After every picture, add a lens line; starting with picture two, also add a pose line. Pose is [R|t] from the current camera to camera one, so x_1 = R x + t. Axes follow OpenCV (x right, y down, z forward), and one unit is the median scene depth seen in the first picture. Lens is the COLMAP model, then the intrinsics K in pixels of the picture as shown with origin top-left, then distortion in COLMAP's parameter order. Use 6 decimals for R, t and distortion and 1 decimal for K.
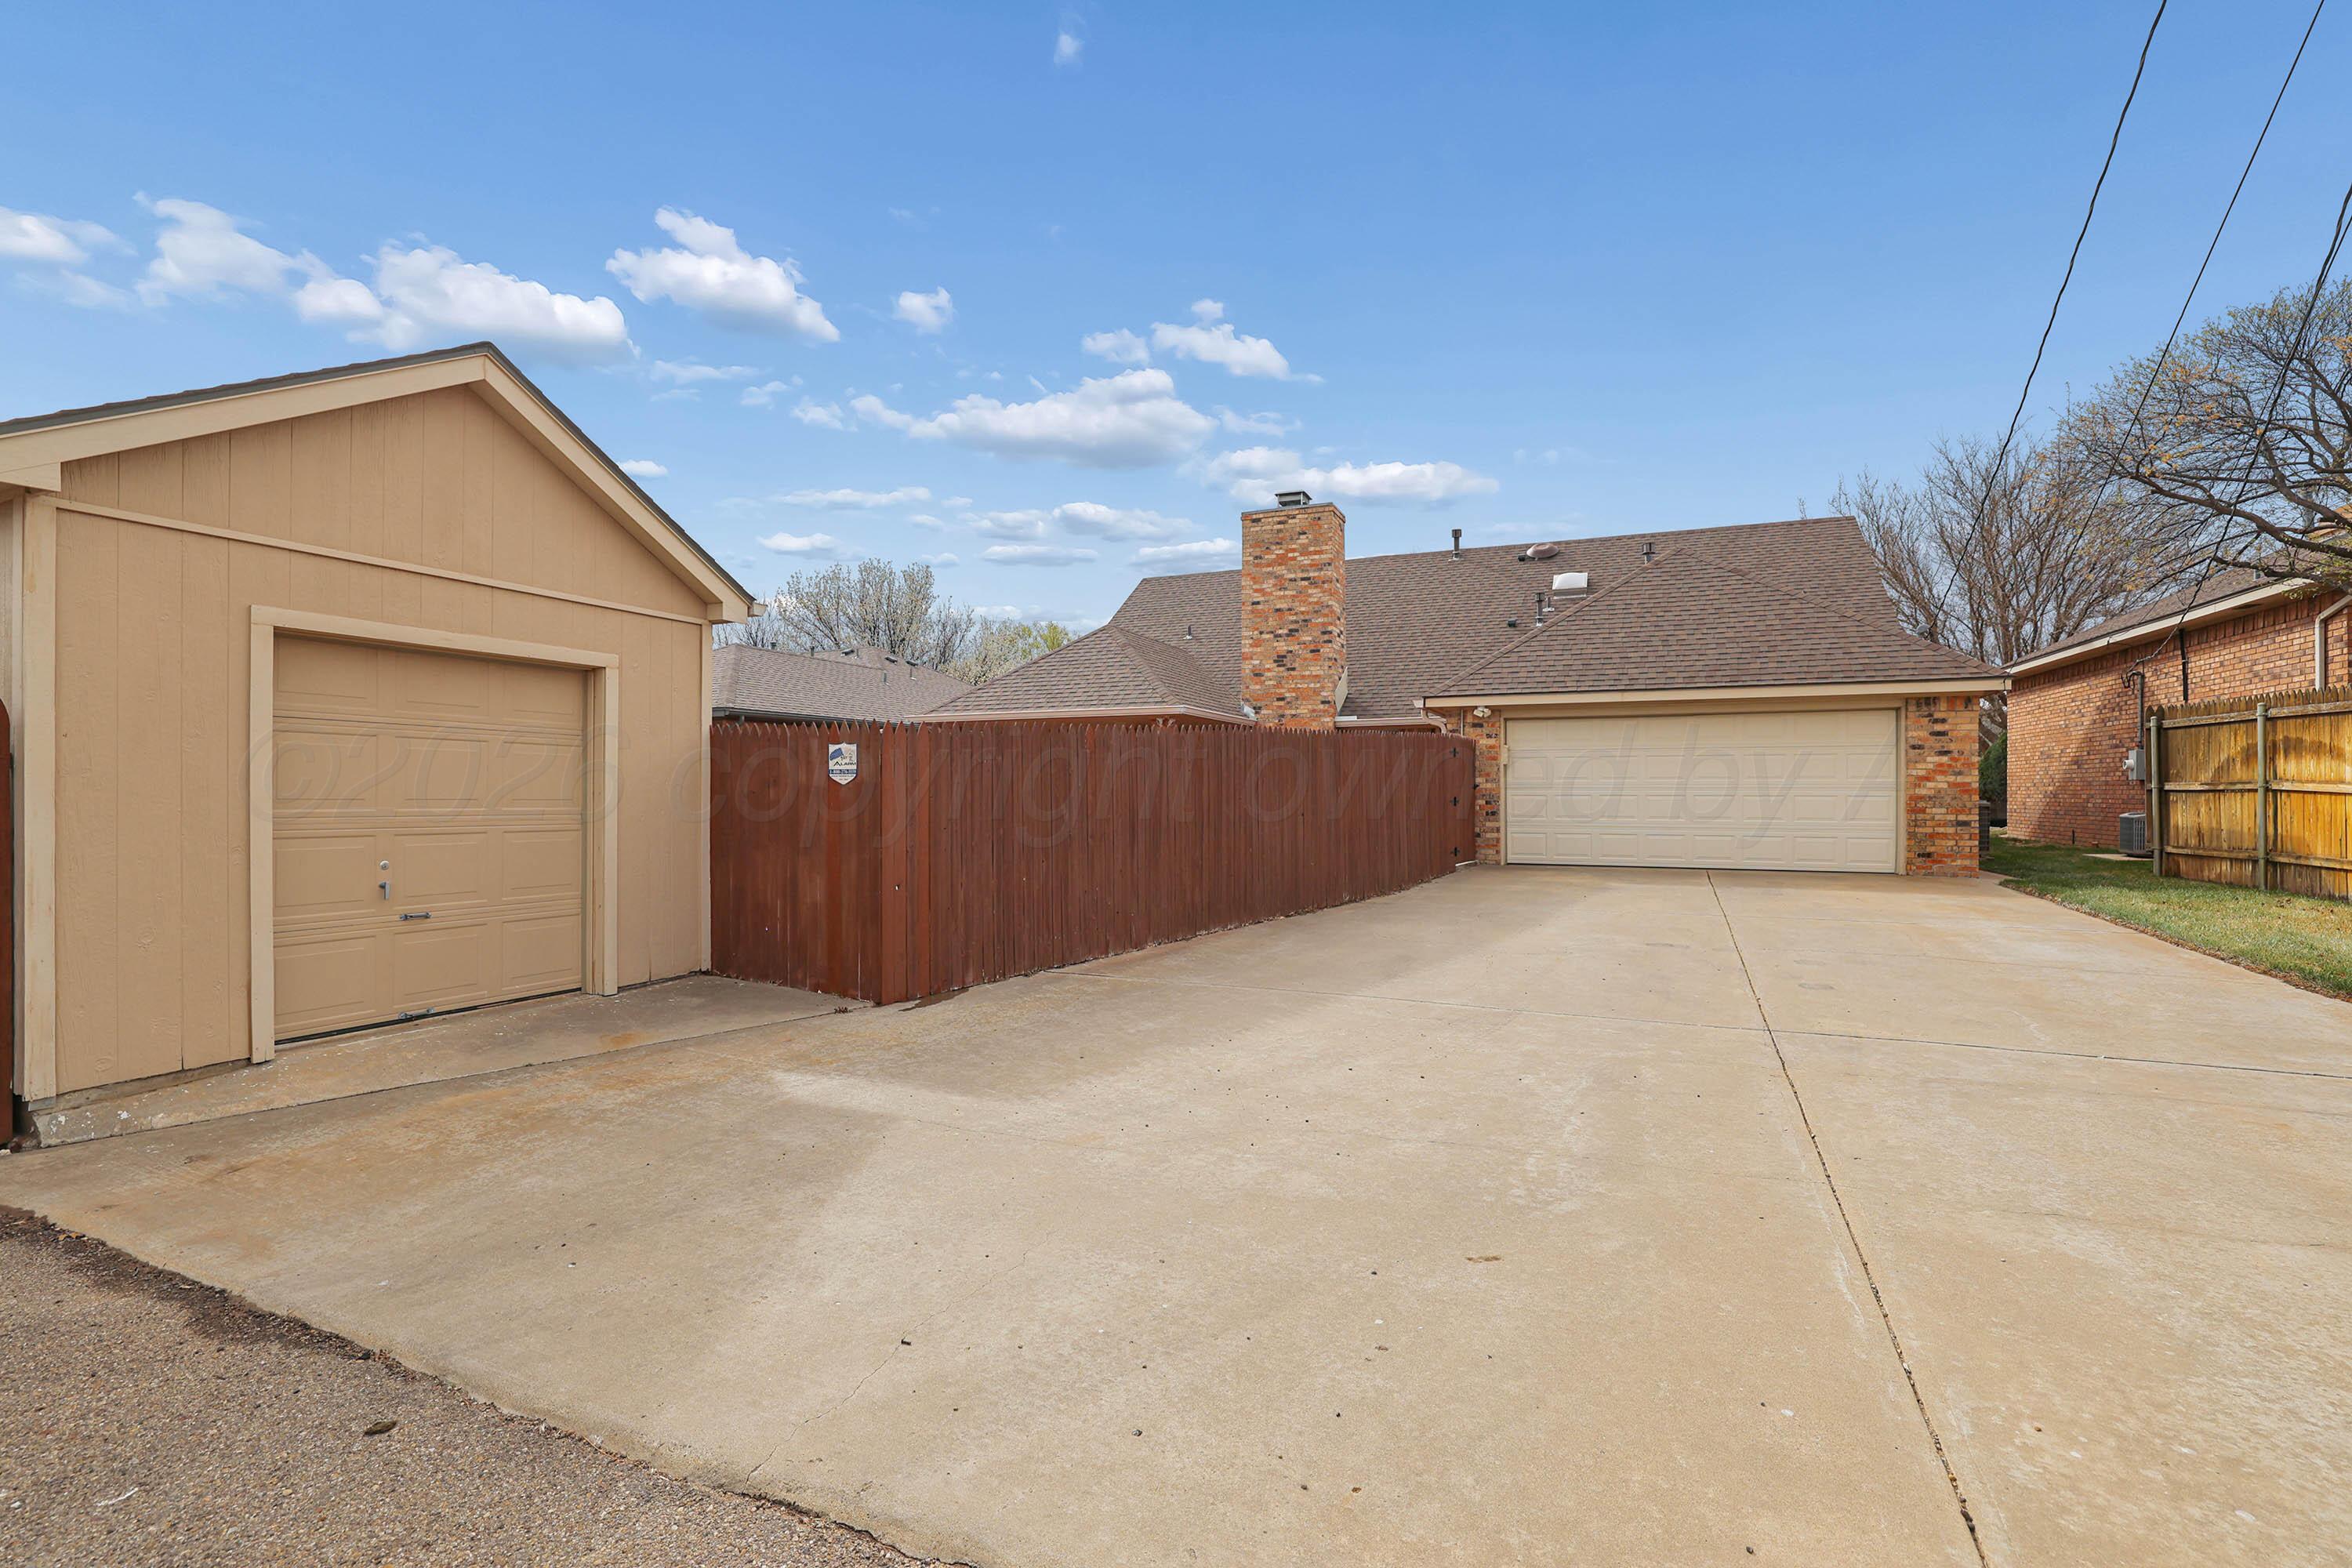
lens RADIAL K [[1050.8, 0, 1173.5], [0, 1050.8, 791.0], [0, 0, 1]] dist [-0.001457, -0.000111]
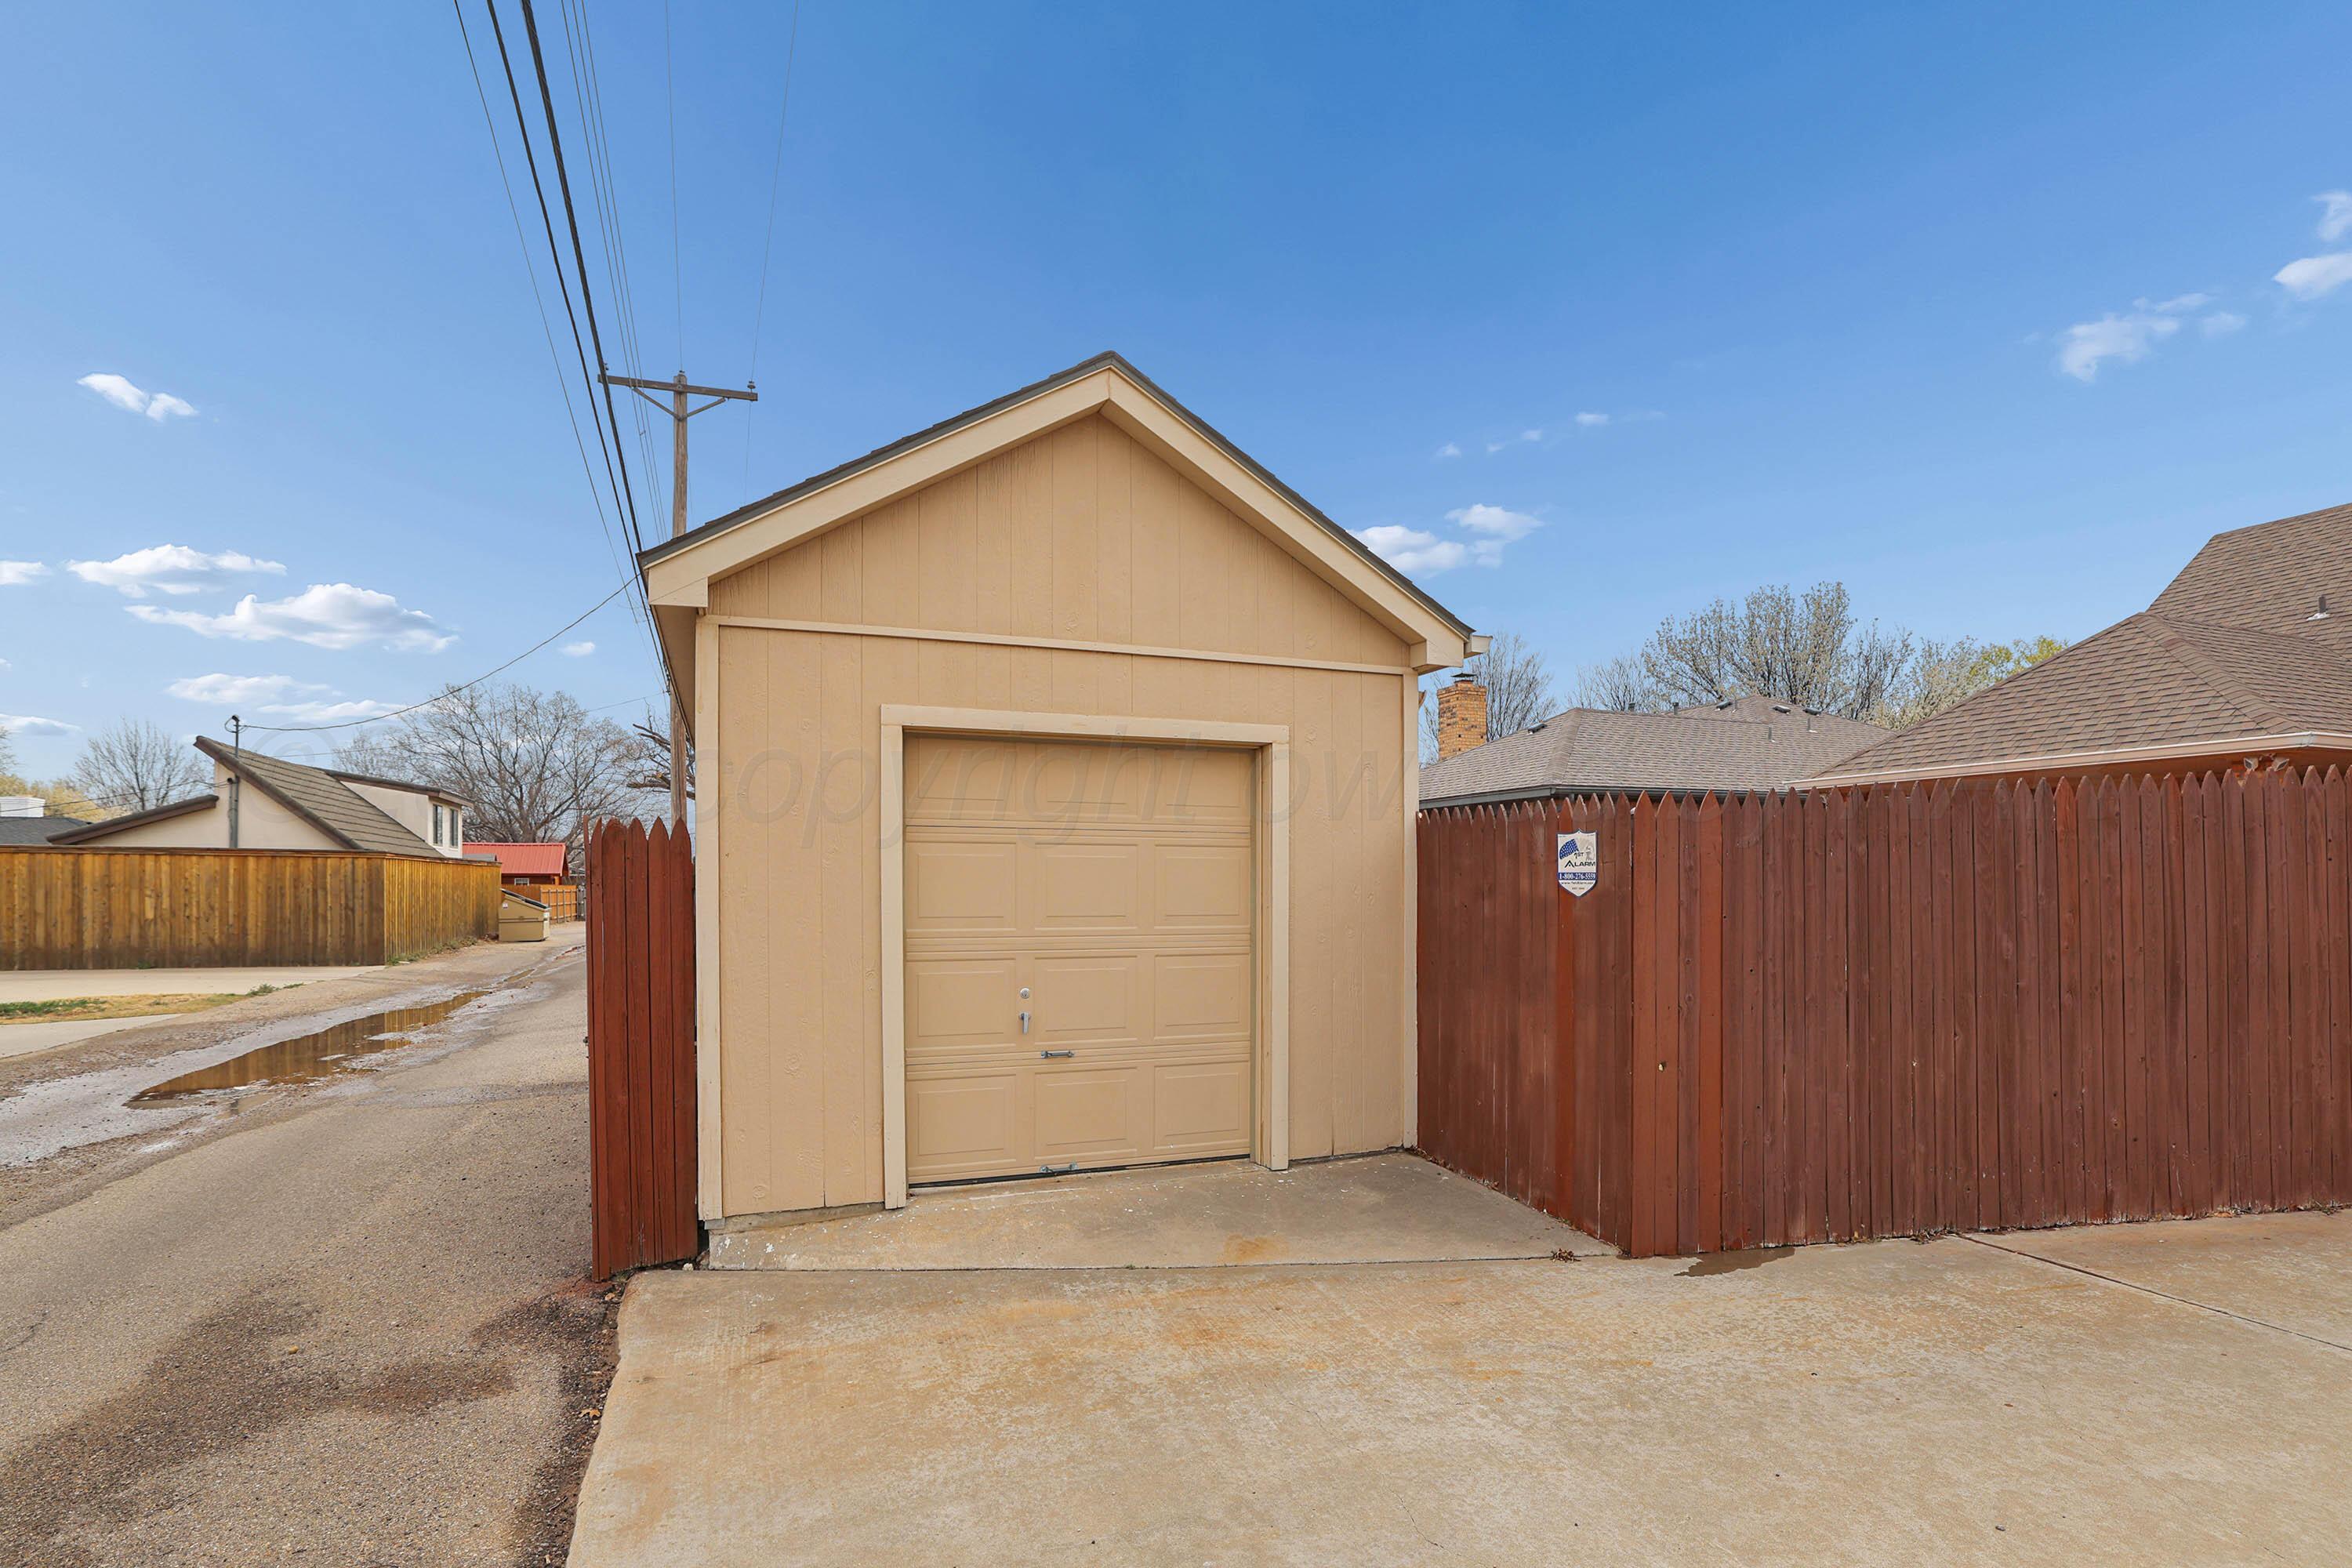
lens RADIAL K [[1158.6, 0, 1176.8], [0, 1158.6, 875.7], [0, 0, 1]] dist [-0.055239, 0.035337]
pose [[0.713666, -0.003845, -0.700476, 0.001865], [0.005050, 0.999987, -0.000344, -0.019741], [0.700468, -0.003292, 0.713676, 0.331515]]
